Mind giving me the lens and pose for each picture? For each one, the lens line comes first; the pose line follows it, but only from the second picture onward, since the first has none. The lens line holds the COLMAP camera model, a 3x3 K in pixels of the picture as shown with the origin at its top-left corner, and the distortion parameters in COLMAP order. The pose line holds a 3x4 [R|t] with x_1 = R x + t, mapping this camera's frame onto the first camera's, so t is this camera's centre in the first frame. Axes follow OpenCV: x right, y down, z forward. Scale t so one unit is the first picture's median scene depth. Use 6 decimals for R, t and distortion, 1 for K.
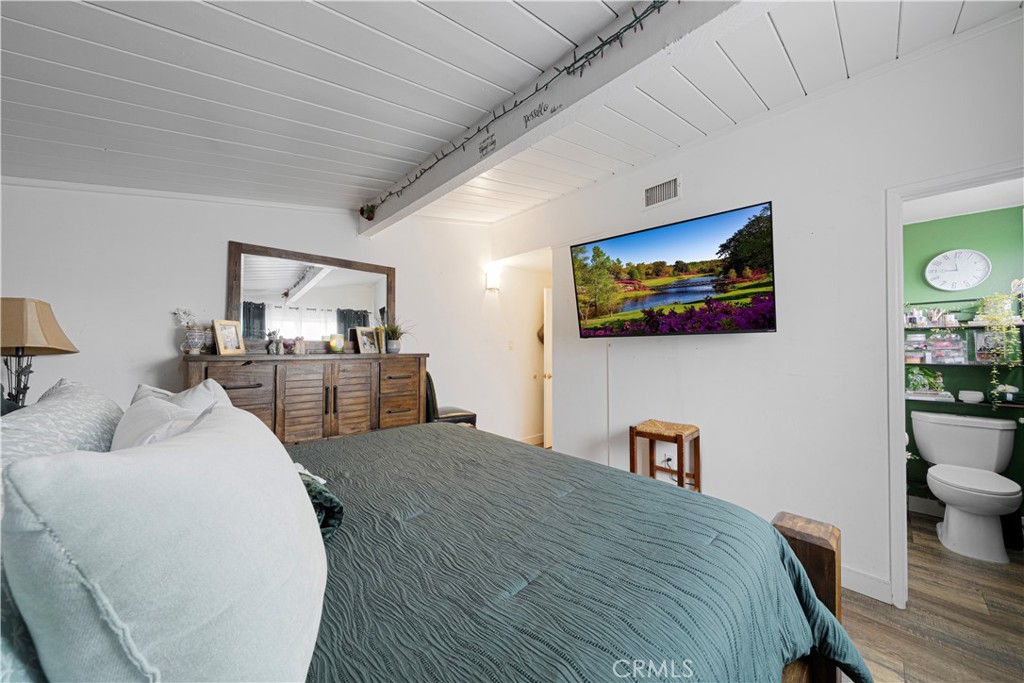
lens RADIAL K [[349.6, 0, 507.7], [0, 349.6, 342.3], [0, 0, 1]] dist [-0.002493, -0.000211]
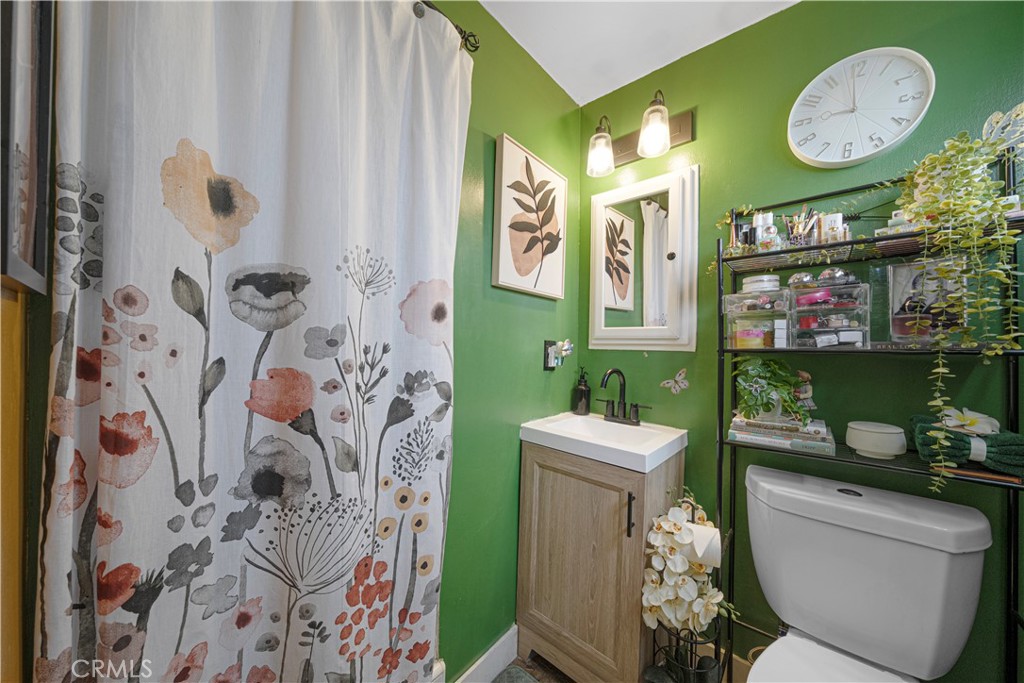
lens RADIAL K [[349.6, 0, 514.8], [0, 349.6, 345.5], [0, 0, 1]] dist [-0.002493, -0.000211]
pose [[0.993670, 0.021020, 0.110357, 0.918304], [-0.022346, 0.999692, 0.010796, 0.062788], [-0.110096, -0.013194, 0.993833, 0.682925]]
